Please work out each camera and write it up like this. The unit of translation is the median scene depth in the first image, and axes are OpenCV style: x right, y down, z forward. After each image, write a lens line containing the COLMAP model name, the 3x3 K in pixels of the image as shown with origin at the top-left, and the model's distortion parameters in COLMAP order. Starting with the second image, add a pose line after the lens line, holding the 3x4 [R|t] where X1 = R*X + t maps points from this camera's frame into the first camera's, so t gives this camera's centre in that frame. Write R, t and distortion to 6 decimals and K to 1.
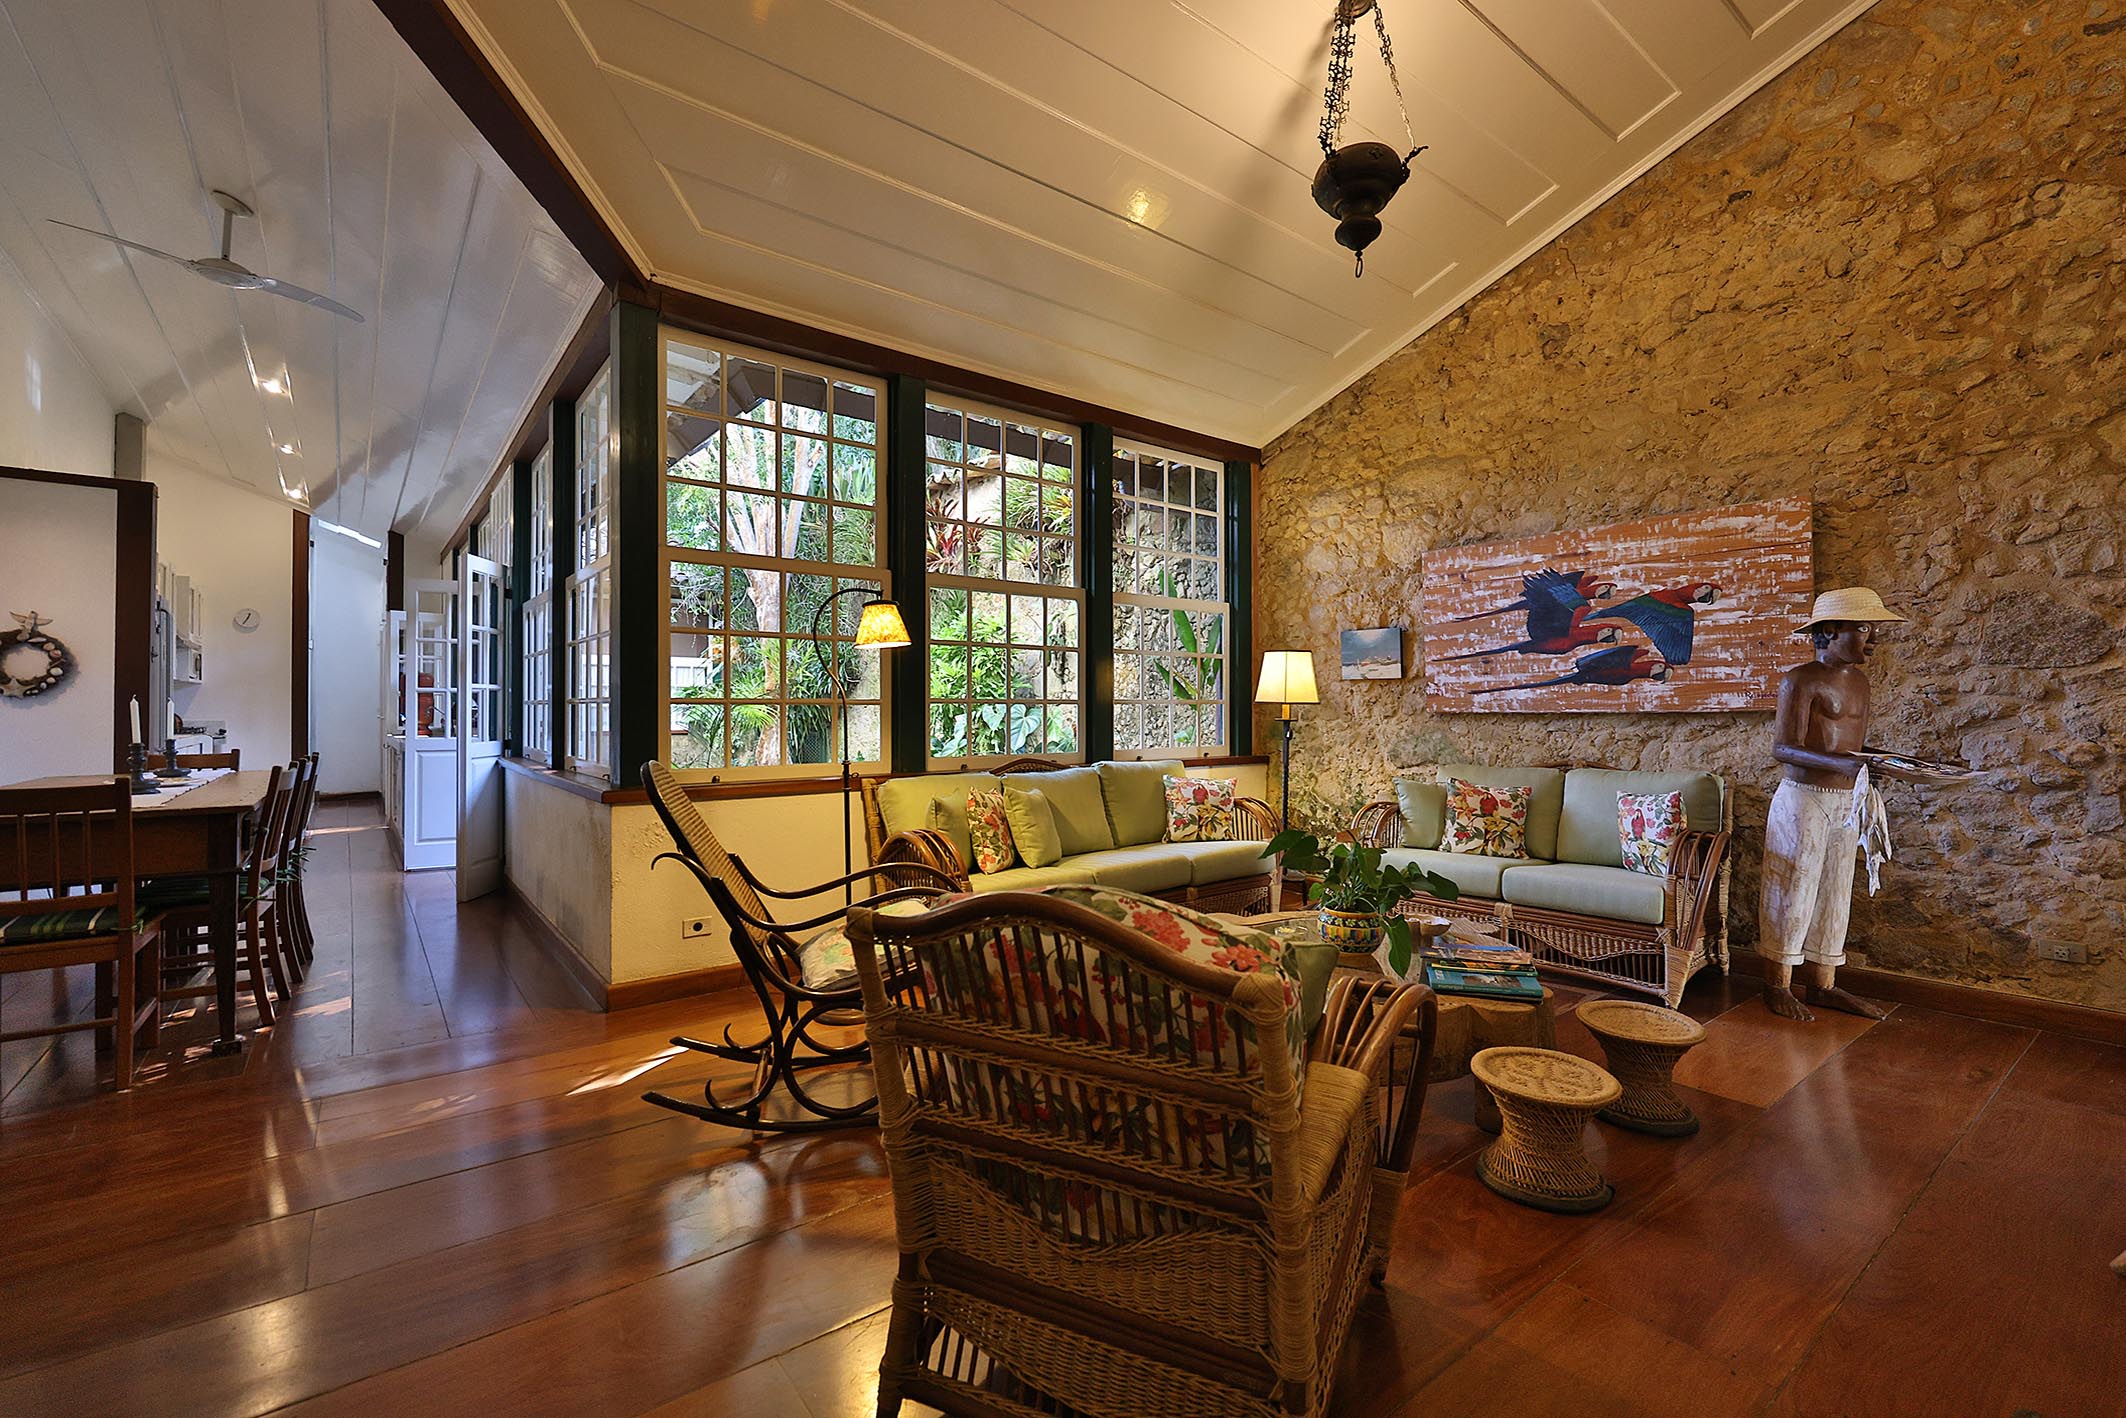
lens RADIAL K [[907.9, 0, 1061.0], [0, 907.9, 705.2], [0, 0, 1]] dist [-0.000881, -0.000386]
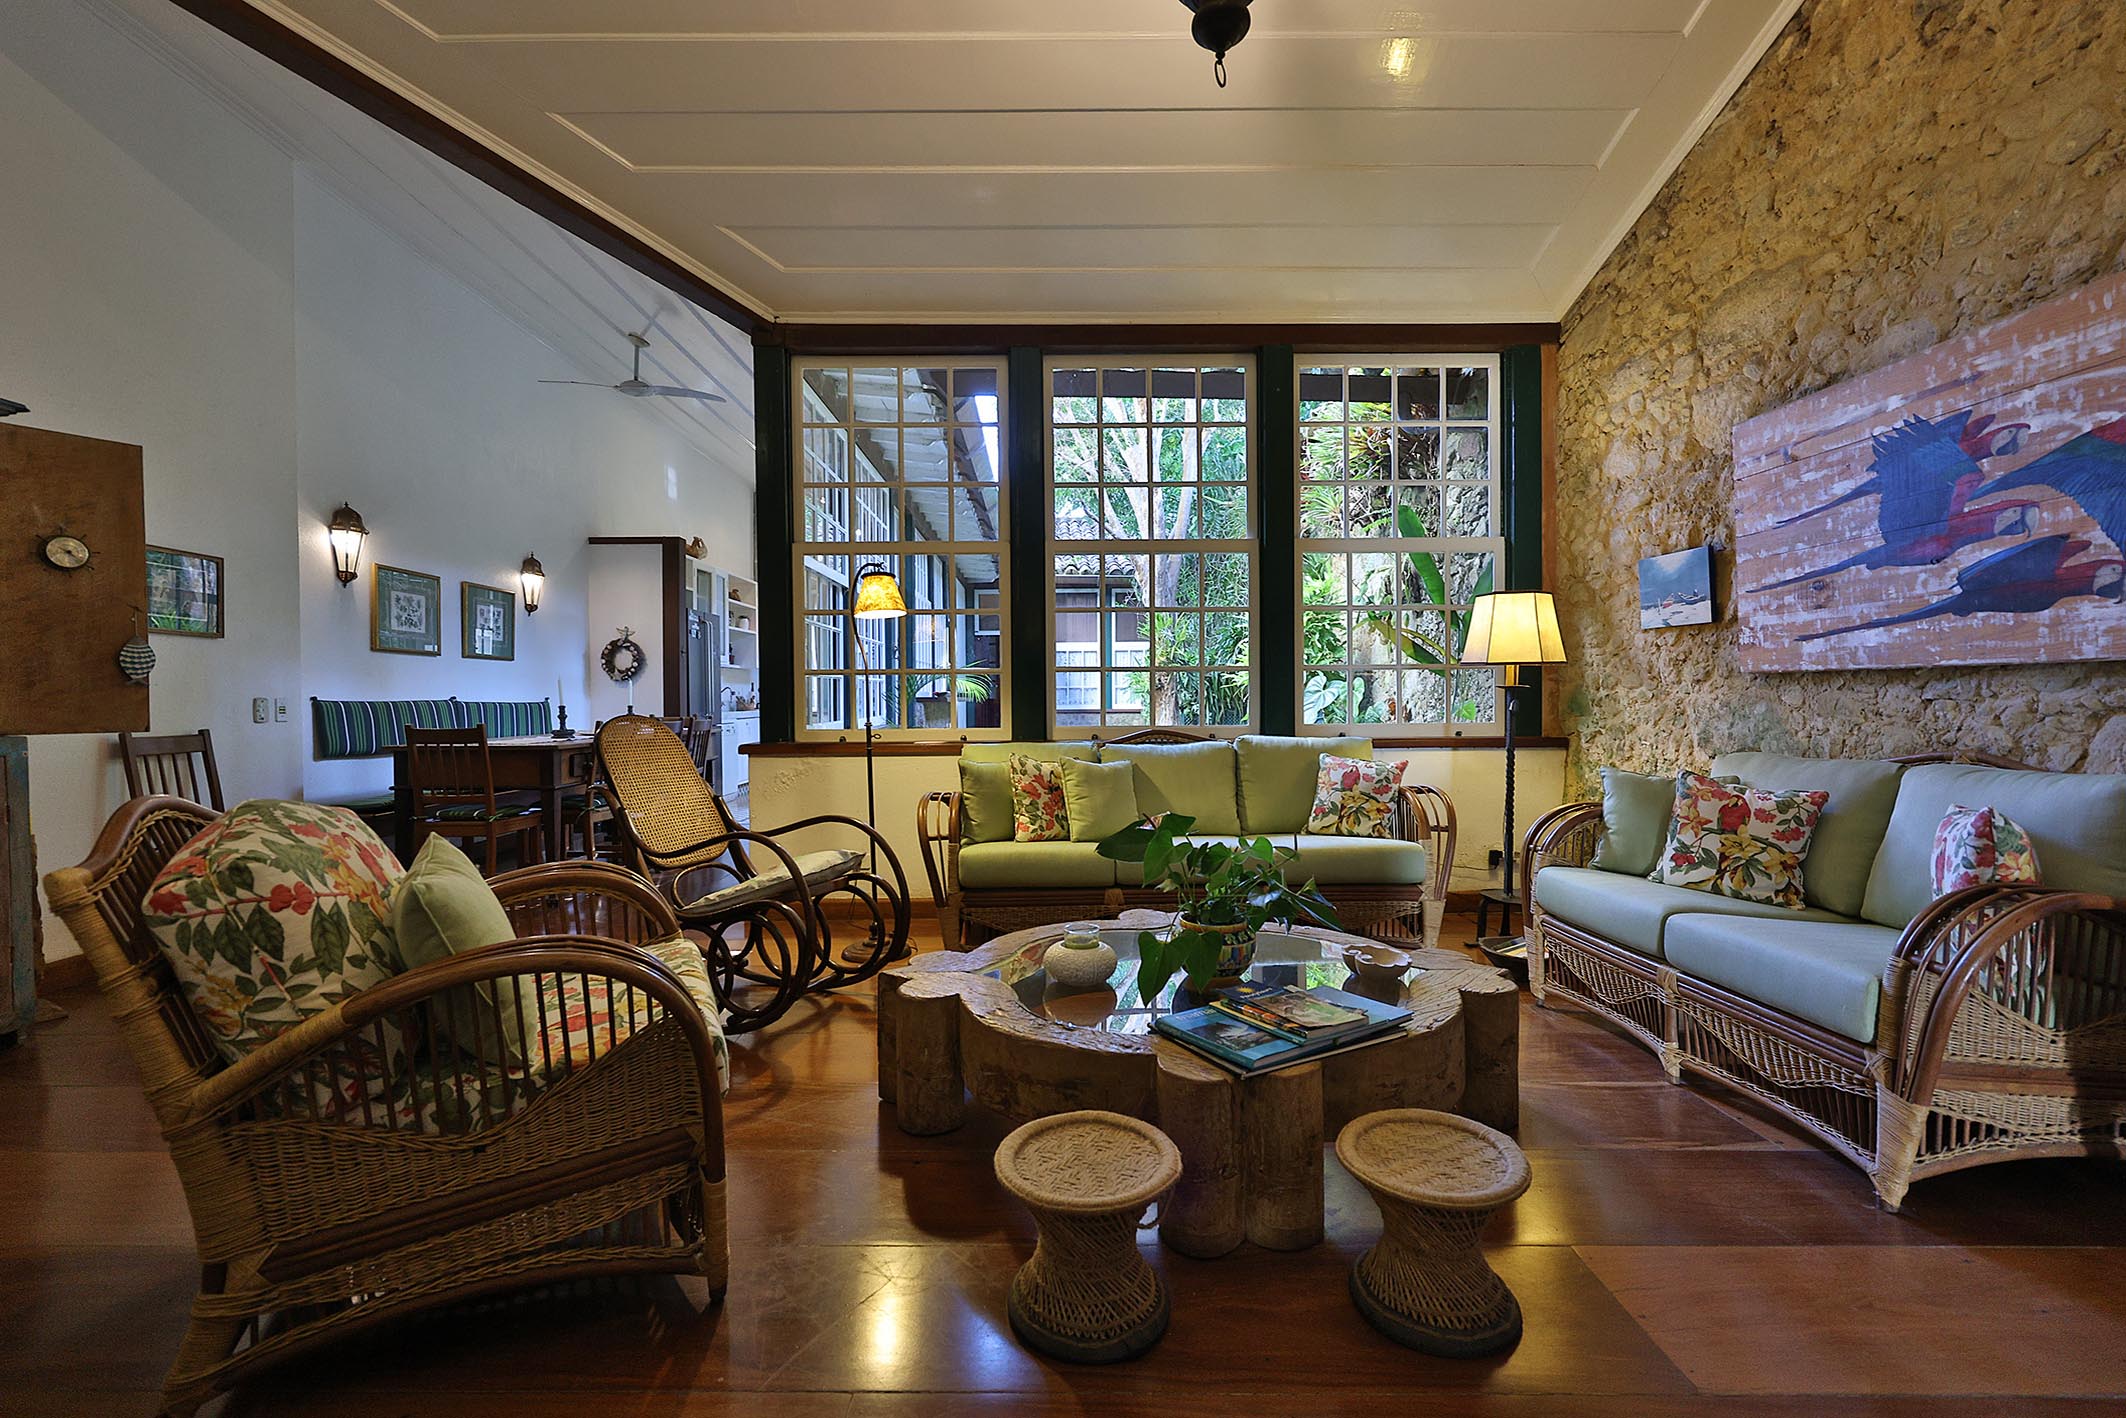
lens RADIAL K [[907.9, 0, 1053.8], [0, 907.9, 712.1], [0, 0, 1]] dist [-0.000881, -0.000386]
pose [[0.791037, 0.006548, -0.611733, 0.441645], [0.009288, 0.999699, 0.022712, 0.018033], [0.611698, -0.023648, 0.790738, 0.199571]]
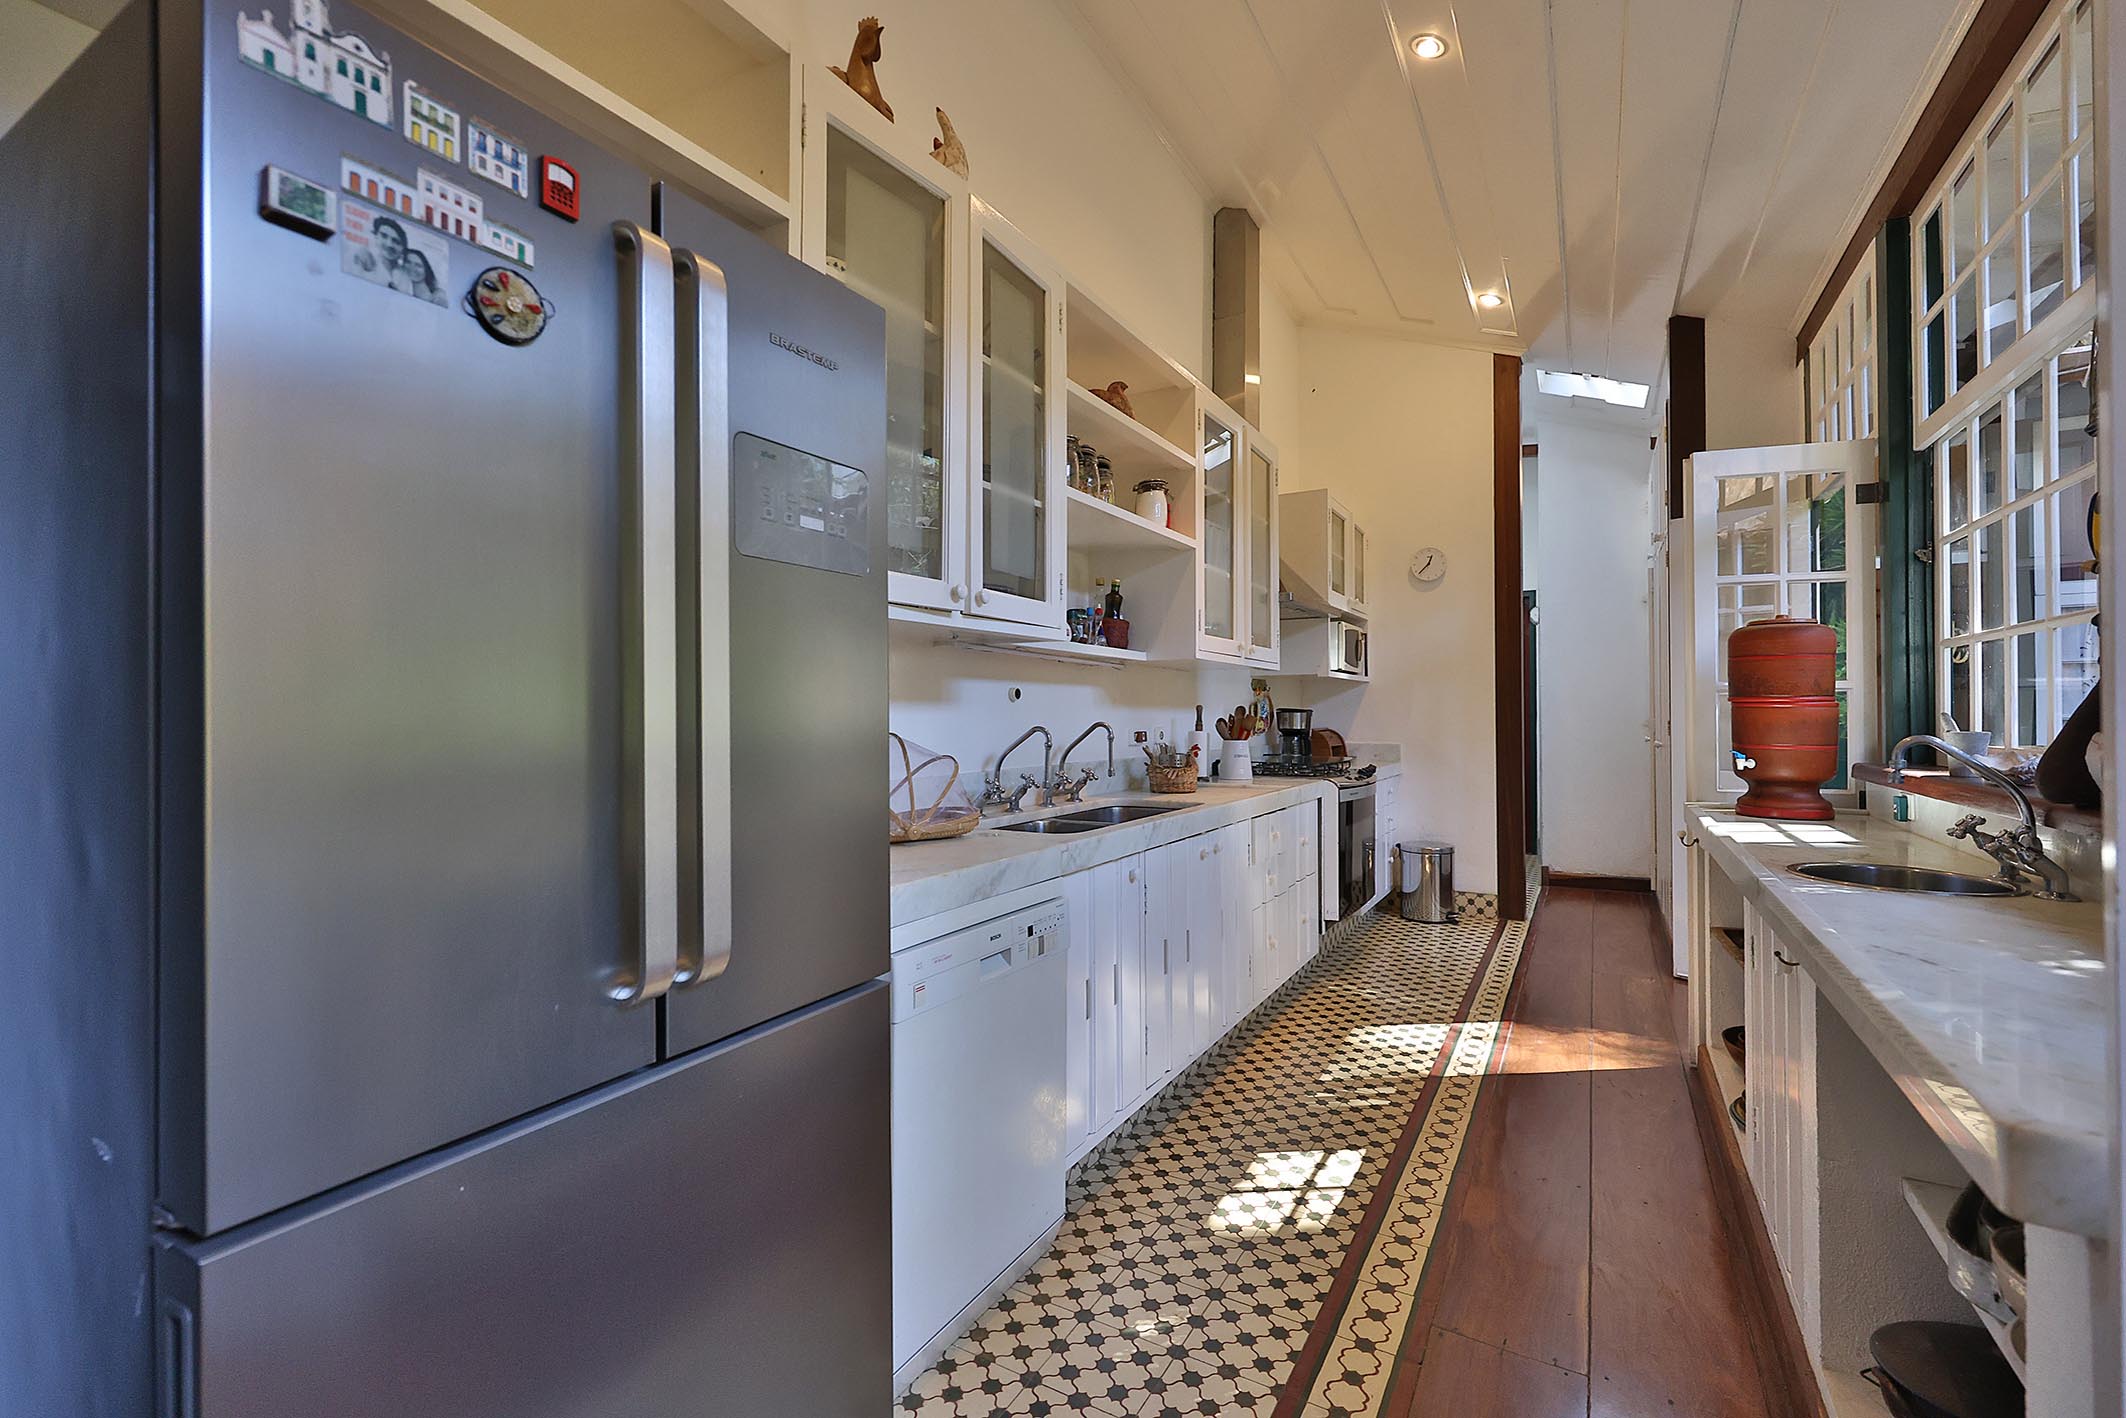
lens RADIAL K [[907.9, 0, 1064.5], [0, 907.9, 704.9], [0, 0, 1]] dist [-0.000881, -0.000386]
pose [[0.367029, -0.009541, -0.930161, -0.937264], [0.006948, 0.999948, -0.007516, -0.008939], [0.930184, -0.003704, 0.367076, 1.203719]]
